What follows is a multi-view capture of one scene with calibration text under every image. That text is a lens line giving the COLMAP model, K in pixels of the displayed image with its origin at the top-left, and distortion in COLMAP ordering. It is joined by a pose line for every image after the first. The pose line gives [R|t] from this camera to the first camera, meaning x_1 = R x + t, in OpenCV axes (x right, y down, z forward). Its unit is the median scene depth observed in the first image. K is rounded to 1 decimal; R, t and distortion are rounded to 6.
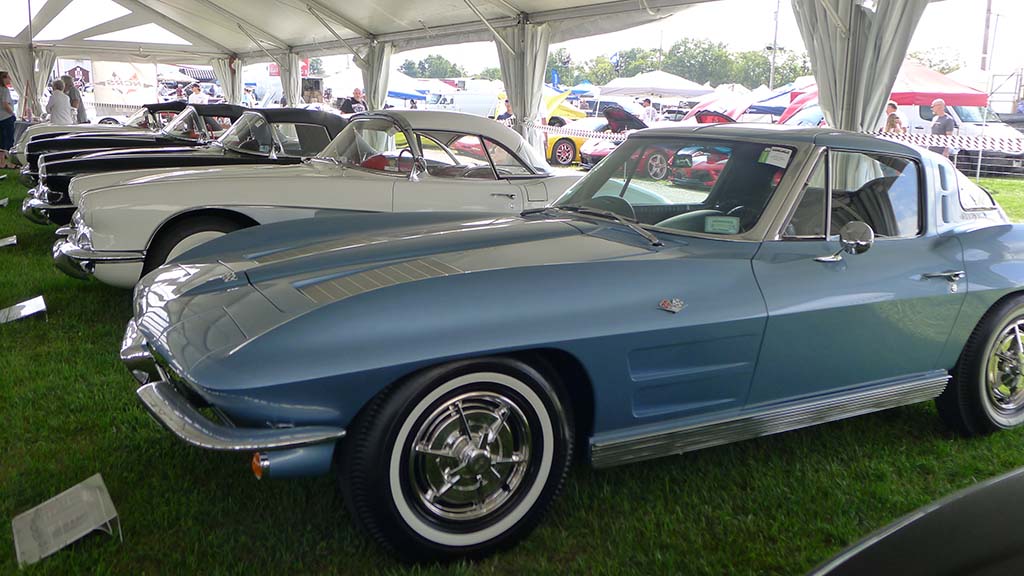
lens RADIAL K [[1000.9, 0, 512.0], [0, 1000.9, 288.0], [0, 0, 1]] dist [-0.025206, -0.019615]
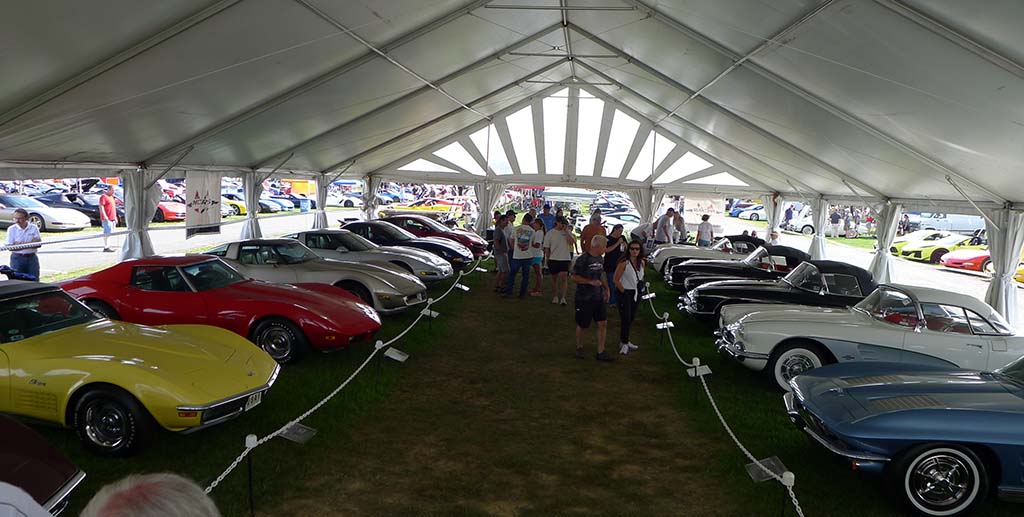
lens RADIAL K [[743.8, 0, 512.0], [0, 743.8, 258.5], [0, 0, 1]] dist [-0.028636, 0.002985]
pose [[0.829745, 0.078238, -0.552632, 0.021296], [-0.141632, 0.987232, -0.072887, -0.047222], [0.539873, 0.138748, 0.830232, -0.586086]]
